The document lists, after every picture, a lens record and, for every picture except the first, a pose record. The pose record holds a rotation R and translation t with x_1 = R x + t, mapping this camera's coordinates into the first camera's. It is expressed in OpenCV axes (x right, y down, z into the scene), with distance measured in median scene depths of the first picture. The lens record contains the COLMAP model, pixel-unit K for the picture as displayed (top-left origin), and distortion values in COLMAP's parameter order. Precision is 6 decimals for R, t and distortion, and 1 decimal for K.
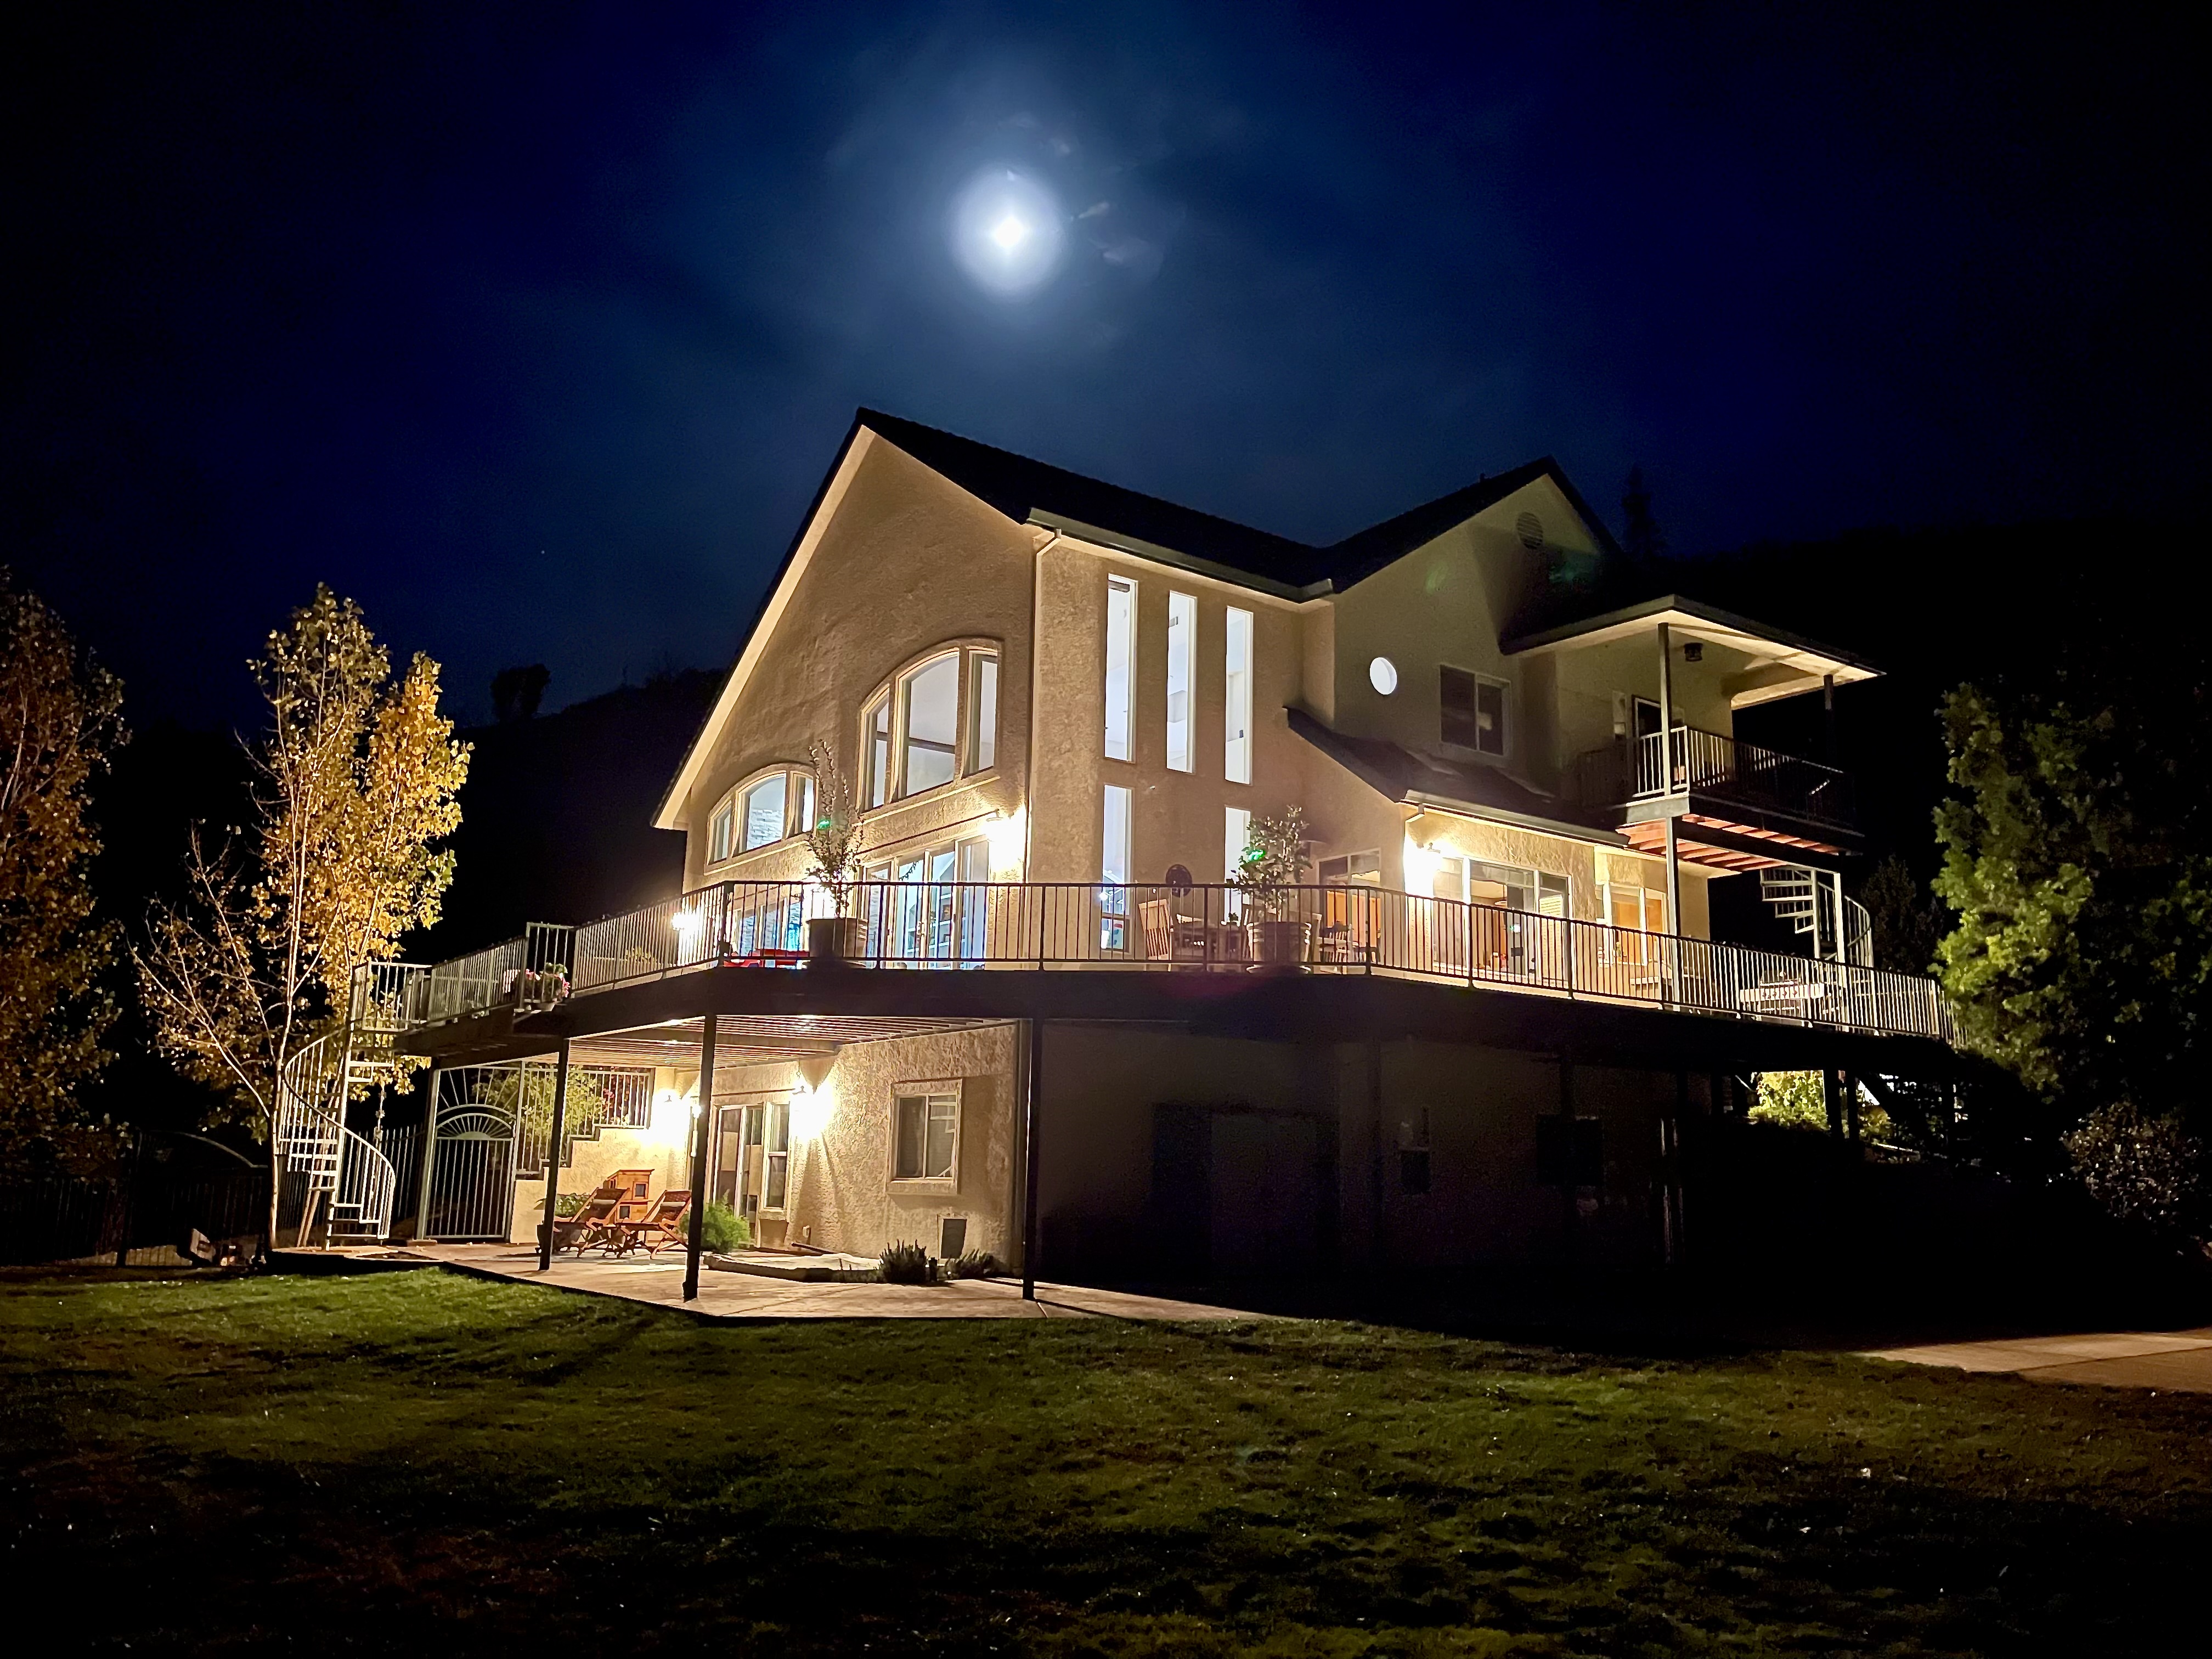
lens RADIAL K [[1696.4, 0, 1106.0], [0, 1696.4, 829.5], [0, 0, 1]] dist [0.067360, -0.000654]
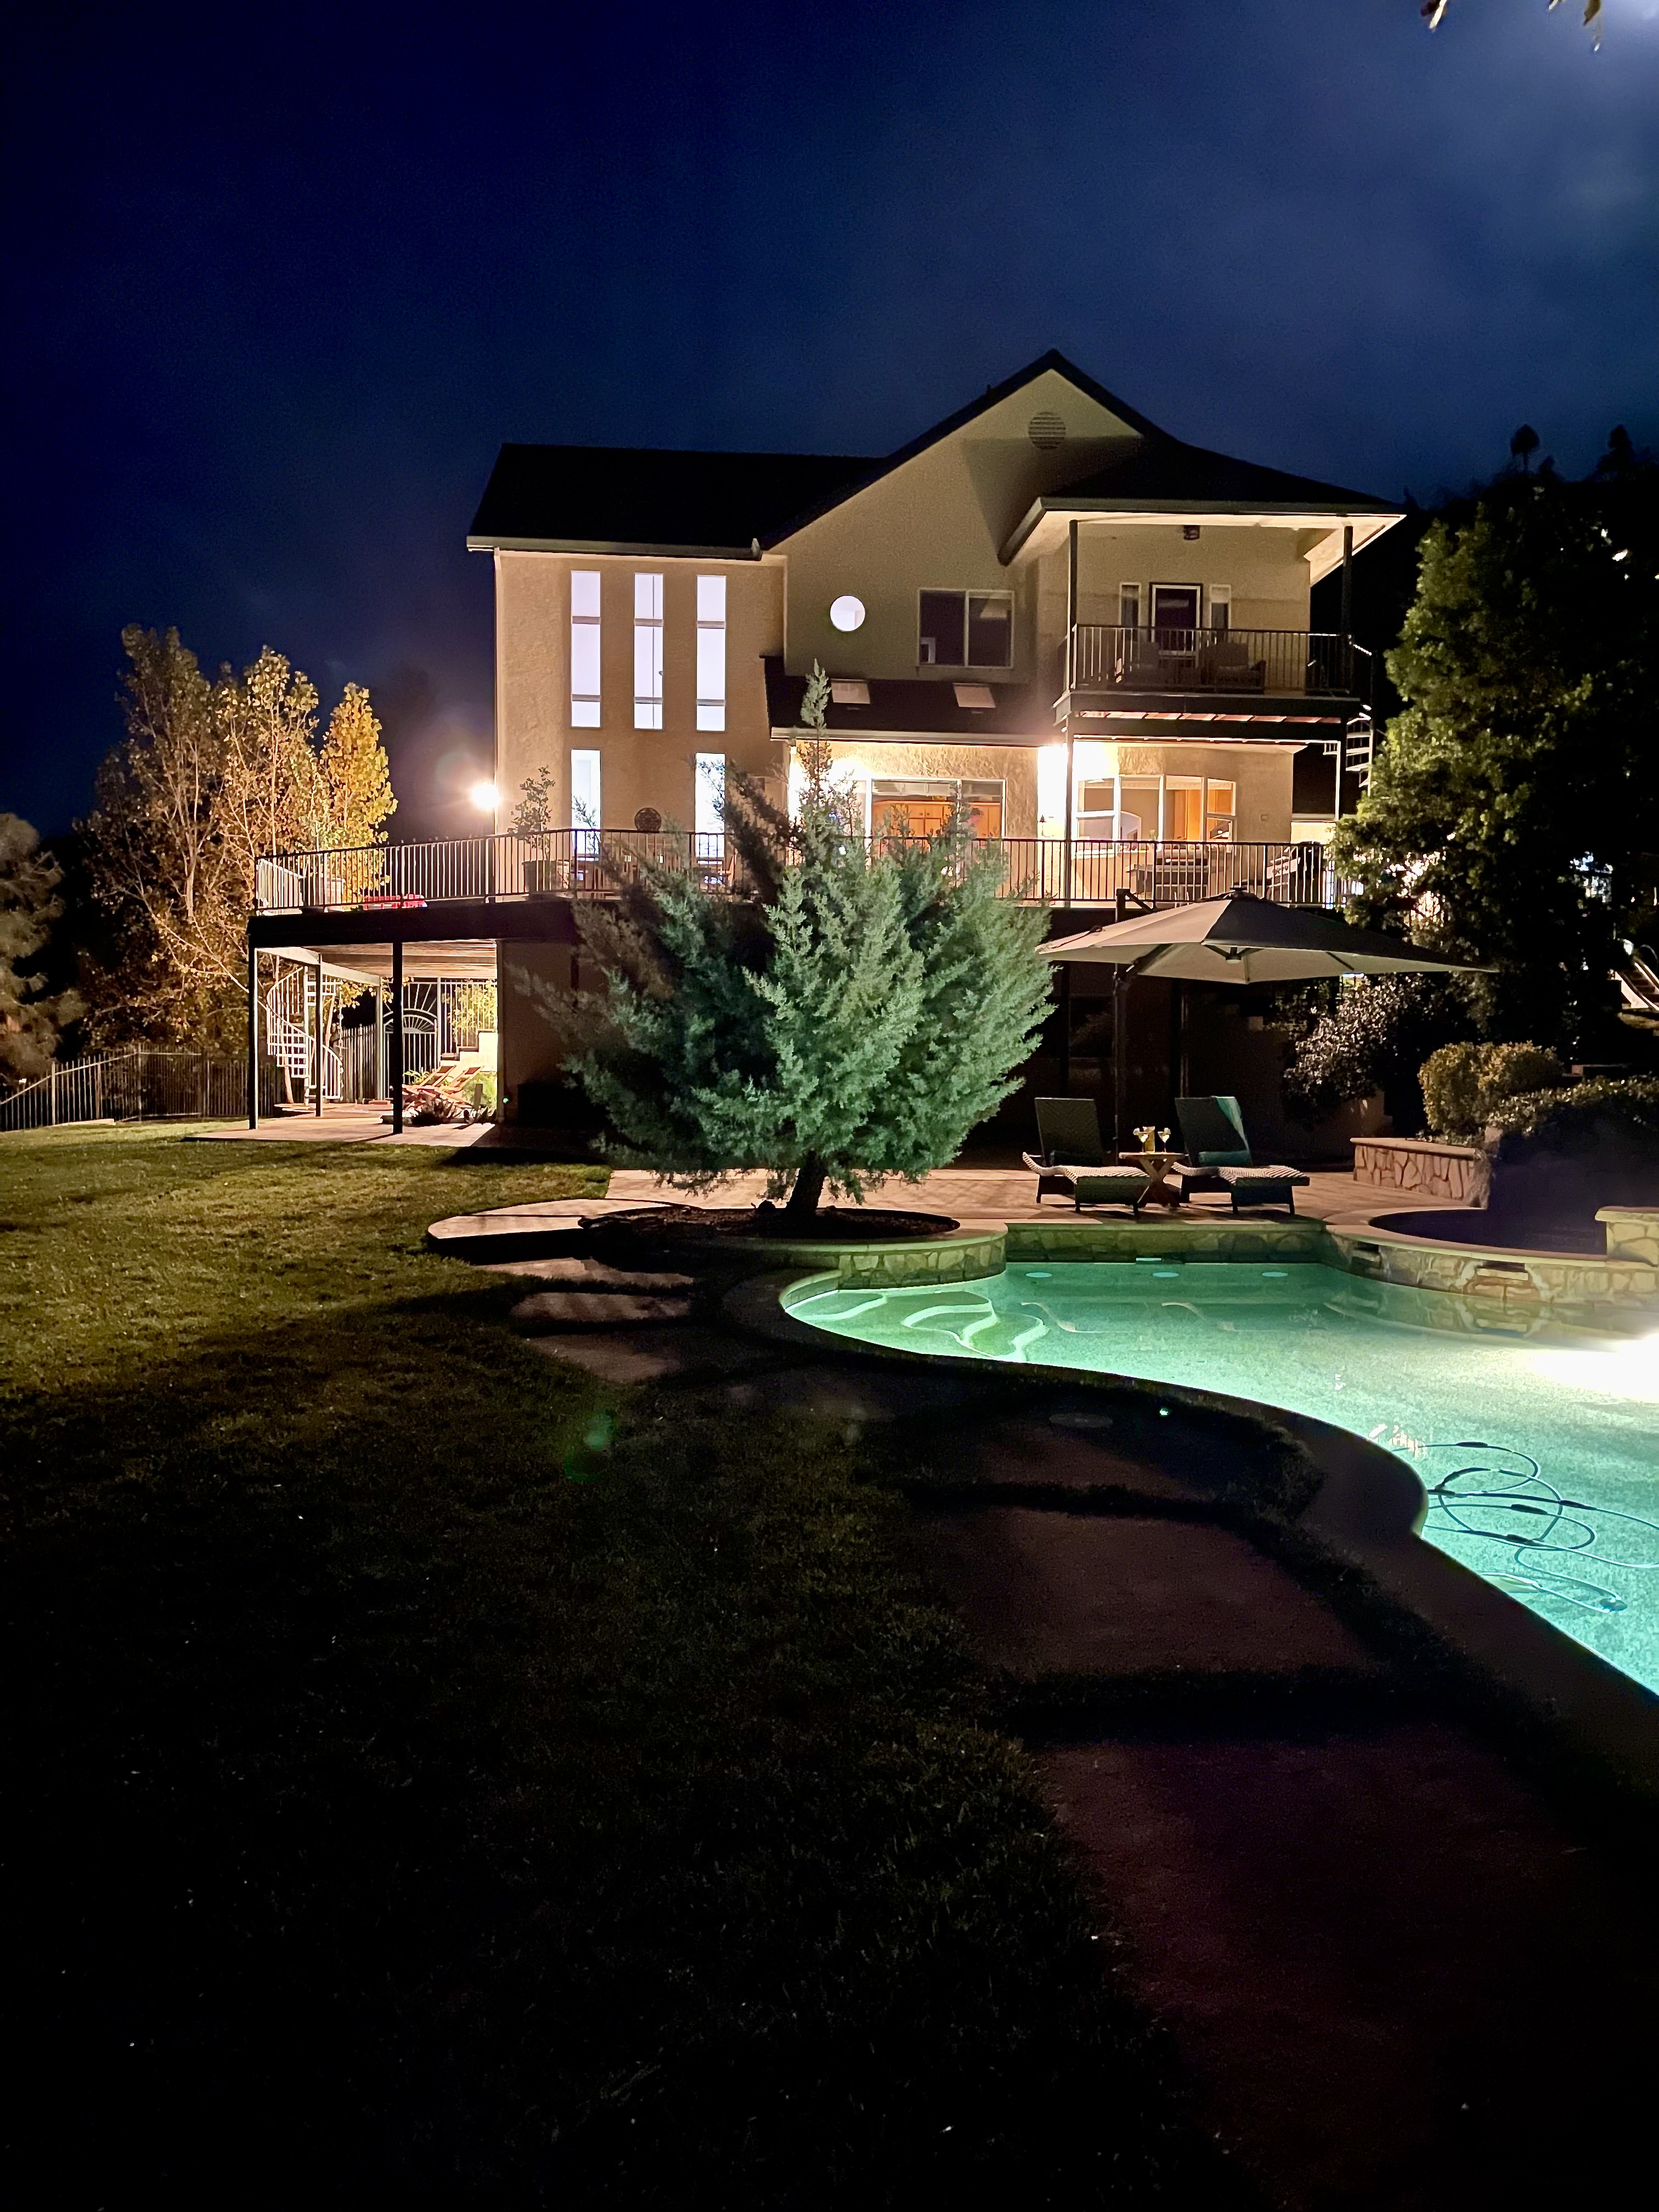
lens RADIAL K [[1696.4, 0, 829.5], [0, 1696.4, 1106.0], [0, 0, 1]] dist [0.067360, -0.000654]
pose [[0.851144, 0.003520, -0.524920, 0.769641], [0.111952, 0.975754, 0.188071, 0.013856], [0.512855, -0.218841, 0.830114, -0.012224]]
